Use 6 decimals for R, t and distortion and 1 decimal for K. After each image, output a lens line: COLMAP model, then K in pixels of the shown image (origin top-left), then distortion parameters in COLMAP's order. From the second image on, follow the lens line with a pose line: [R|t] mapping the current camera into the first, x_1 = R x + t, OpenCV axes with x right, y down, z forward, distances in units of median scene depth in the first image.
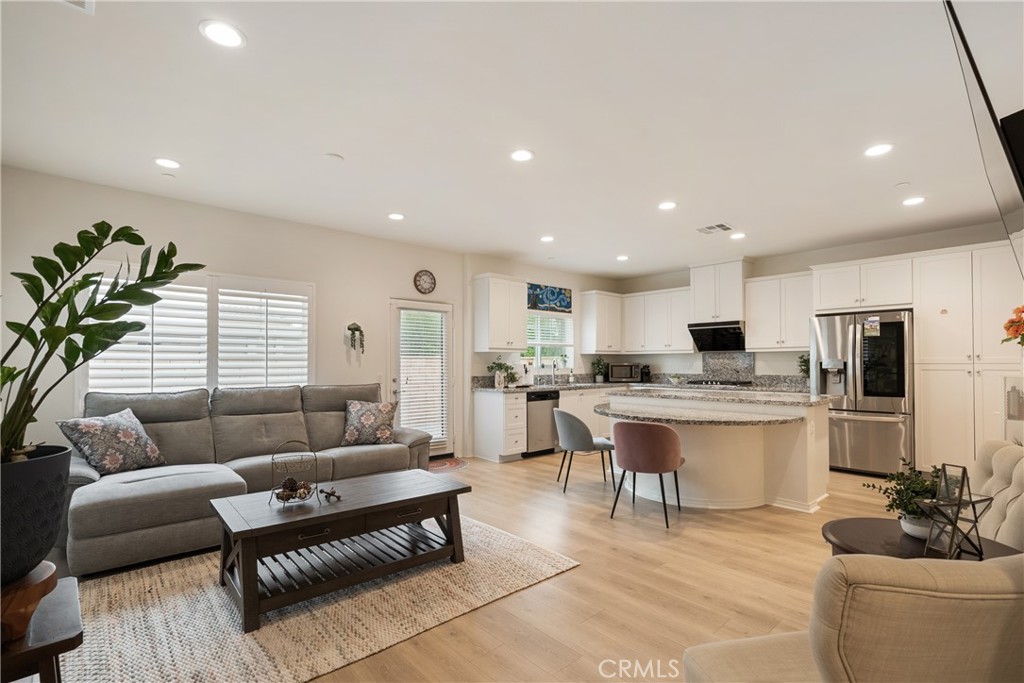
lens RADIAL K [[468.6, 0, 517.9], [0, 468.6, 355.6], [0, 0, 1]] dist [-0.003413, 0.000547]
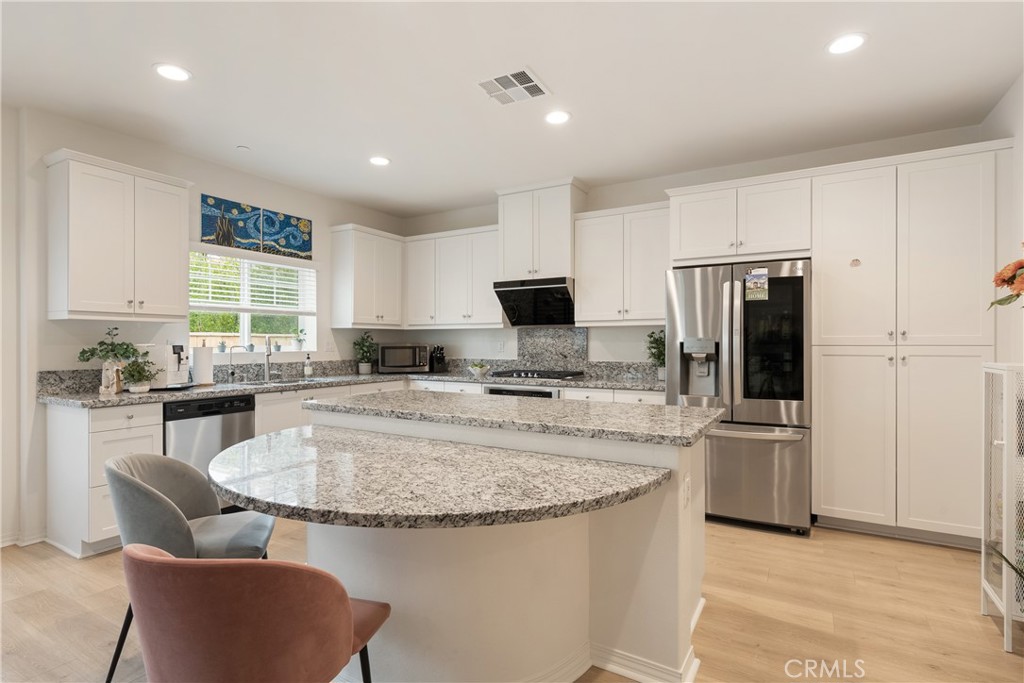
lens RADIAL K [[526.1, 0, 511.2], [0, 526.1, 342.7], [0, 0, 1]] dist [-0.027029, 0.002546]
pose [[0.953990, 0.001806, 0.299833, 0.189702], [-0.006465, 0.999873, 0.014546, 0.004765], [-0.299769, -0.015815, 0.953881, 0.342493]]
